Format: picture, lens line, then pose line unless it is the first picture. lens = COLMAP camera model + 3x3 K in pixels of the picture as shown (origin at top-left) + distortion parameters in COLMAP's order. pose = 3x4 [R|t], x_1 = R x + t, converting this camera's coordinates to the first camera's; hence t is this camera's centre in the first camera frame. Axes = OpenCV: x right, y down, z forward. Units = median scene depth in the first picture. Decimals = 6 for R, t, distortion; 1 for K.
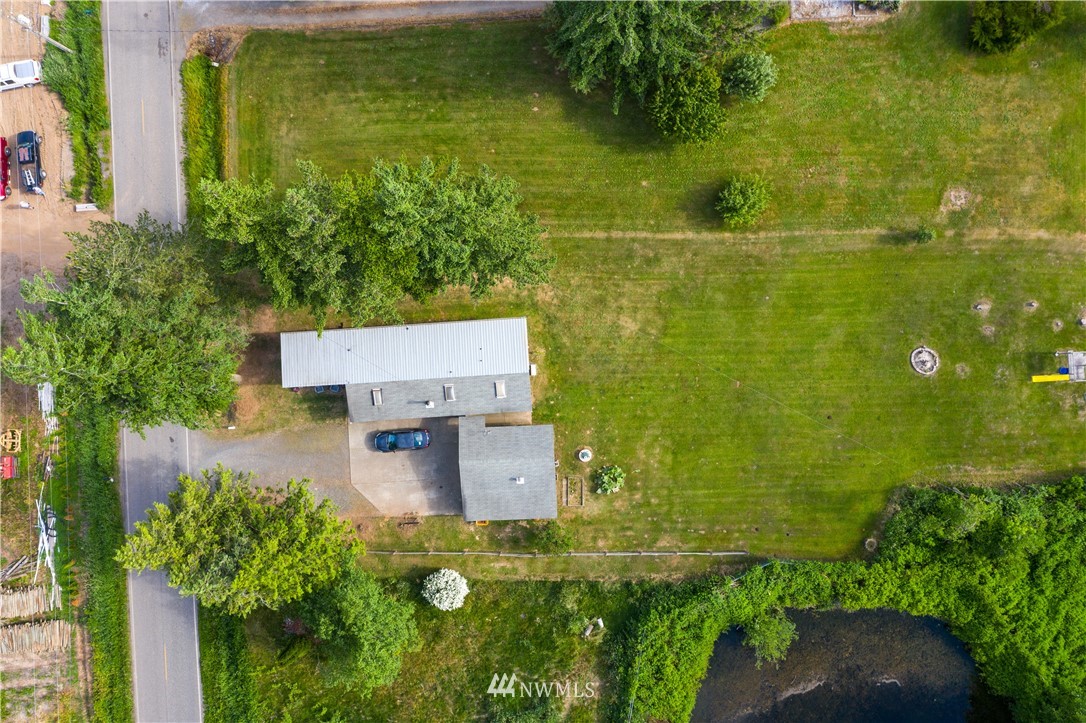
lens RADIAL K [[856.6, 0, 543.0], [0, 856.6, 361.5], [0, 0, 1]] dist [-0.019751, 0.010136]
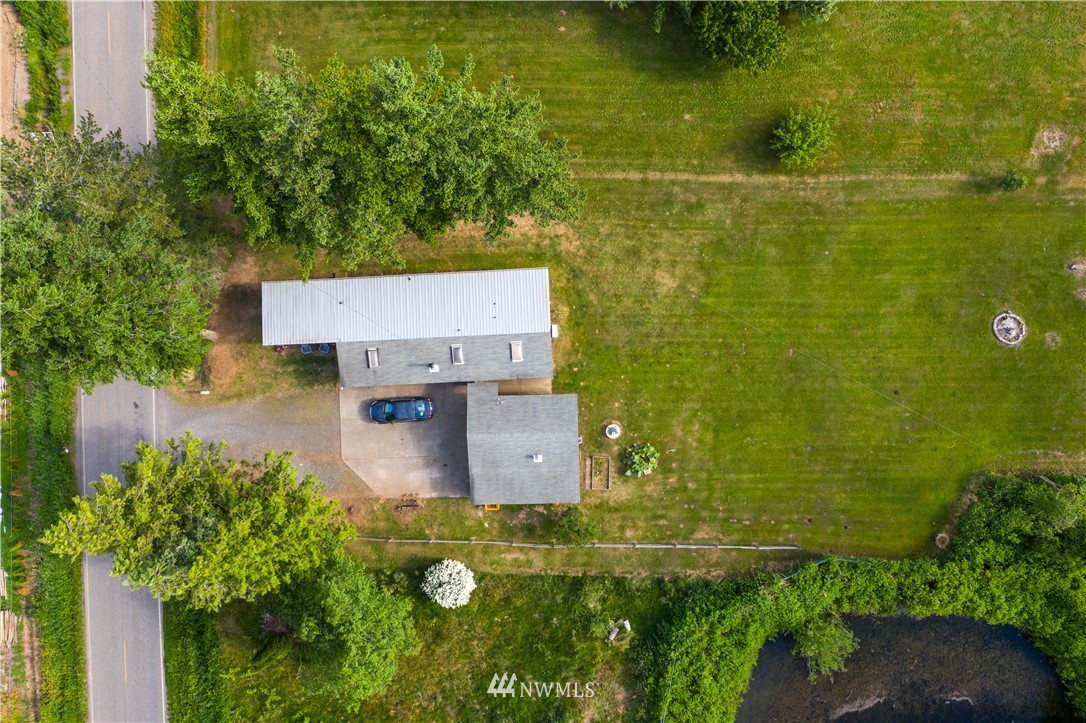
lens RADIAL K [[856.6, 0, 543.0], [0, 856.6, 361.5], [0, 0, 1]] dist [-0.019751, 0.010136]
pose [[0.999845, 0.017091, -0.004291, -0.018774], [-0.017068, 0.999841, 0.005158, 0.036168], [0.004379, -0.005084, 0.999977, 0.137706]]
